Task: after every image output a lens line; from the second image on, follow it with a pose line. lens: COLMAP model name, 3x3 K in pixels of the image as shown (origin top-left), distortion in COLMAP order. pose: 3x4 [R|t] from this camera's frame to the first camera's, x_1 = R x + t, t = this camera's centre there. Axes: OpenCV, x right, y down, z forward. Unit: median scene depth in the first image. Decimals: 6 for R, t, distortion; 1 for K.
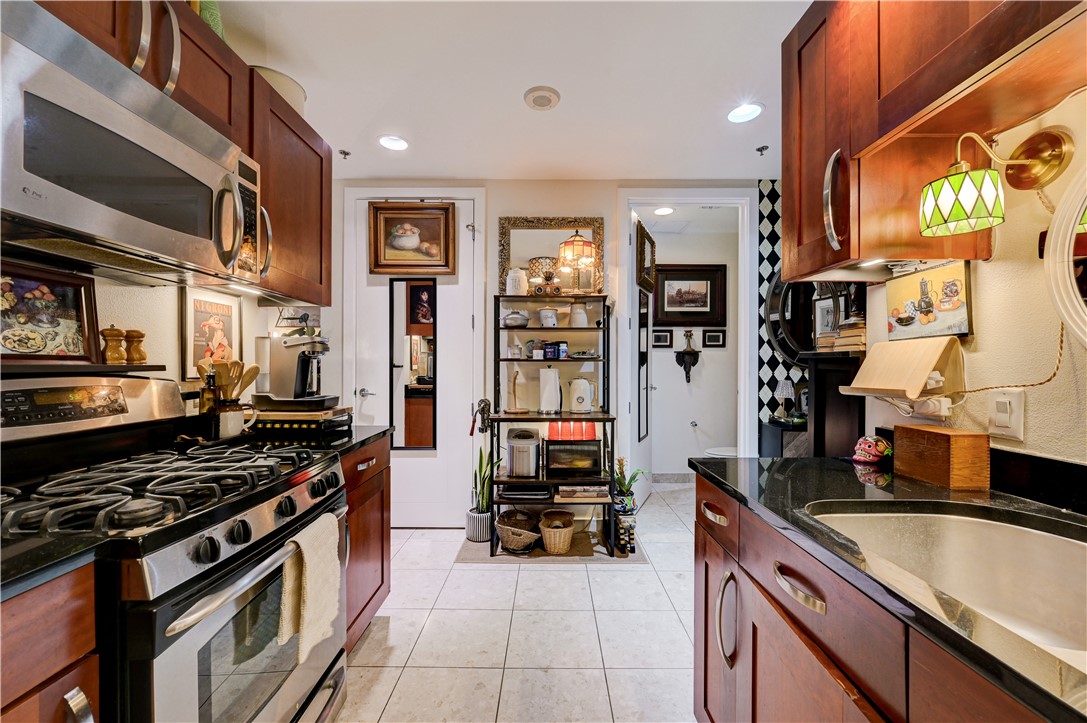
lens RADIAL K [[428.6, 0, 546.0], [0, 428.6, 364.2], [0, 0, 1]] dist [-0.003310, 0.000813]
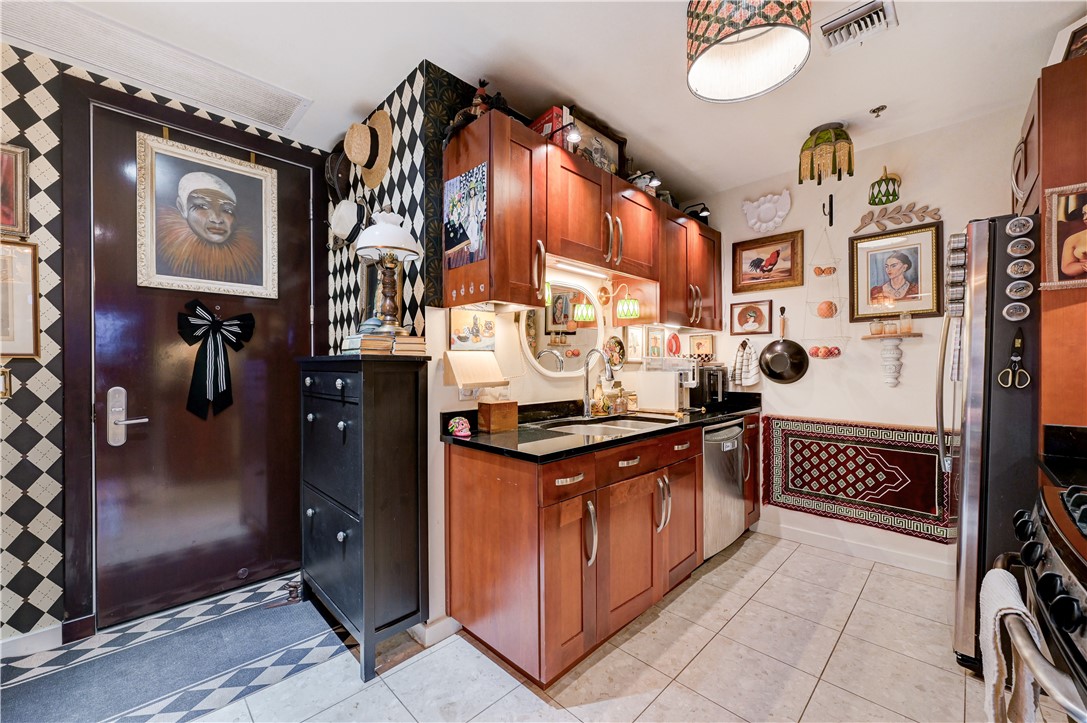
lens RADIAL K [[428.6, 0, 544.9], [0, 428.6, 368.6], [0, 0, 1]] dist [-0.003310, 0.000813]
pose [[-0.714380, -0.002589, 0.699754, -0.476312], [0.003576, 0.999967, 0.007350, -0.003483], [-0.699749, 0.007753, -0.714347, 2.001144]]
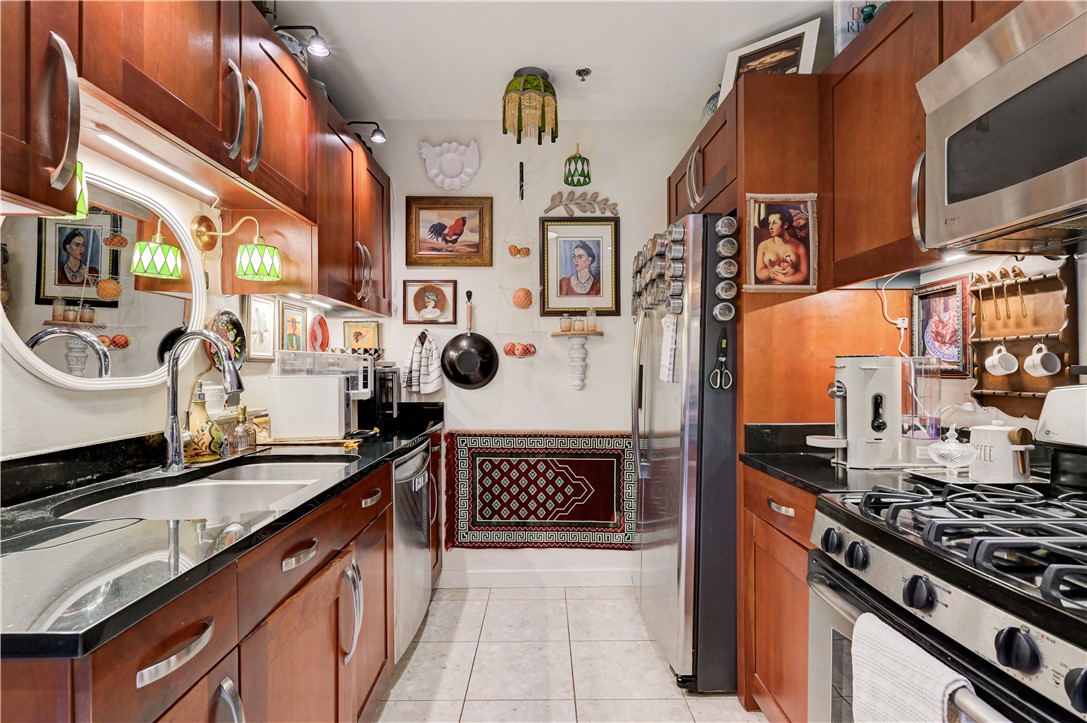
lens RADIAL K [[522.1, 0, 547.4], [0, 522.1, 369.2], [0, 0, 1]] dist [-0.002771, -0.003051]
pose [[-0.999813, -0.000481, -0.019343, -0.044135], [-0.000603, 0.999980, 0.006310, 0.001194], [0.019339, 0.006320, -0.999793, 1.640473]]
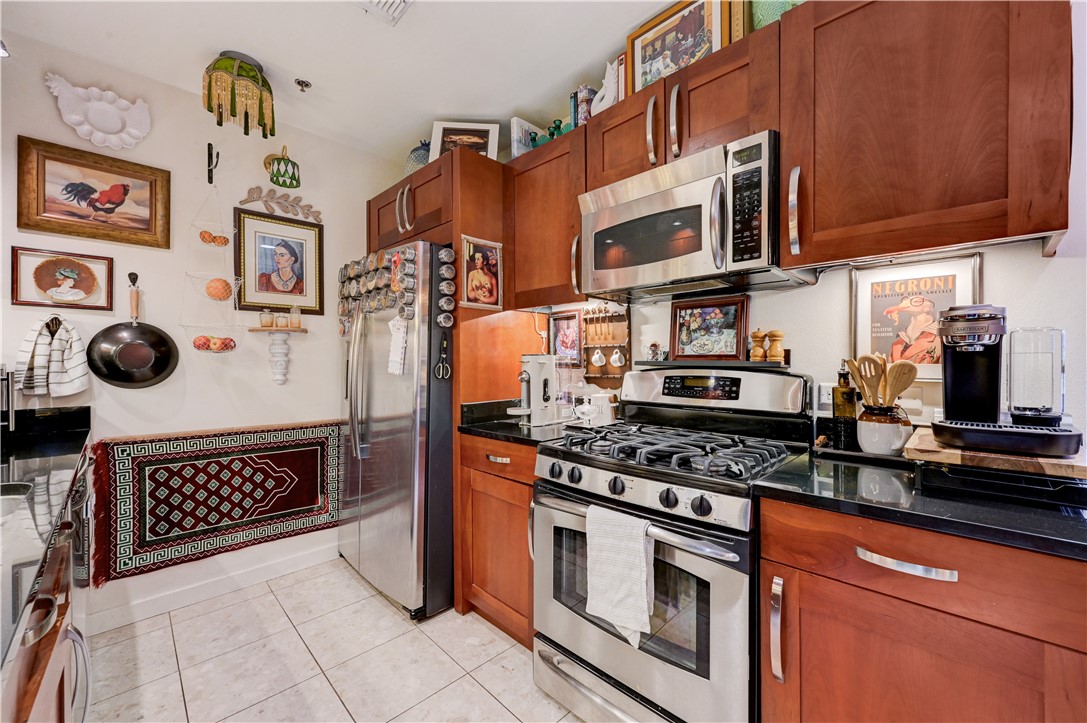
lens RADIAL K [[428.6, 0, 546.5], [0, 428.6, 362.2], [0, 0, 1]] dist [-0.003310, 0.000813]
pose [[-0.699650, 0.001582, -0.714484, 0.317154], [-0.000041, 0.999997, 0.002254, 0.001859], [0.714486, 0.001607, -0.699648, 1.561579]]
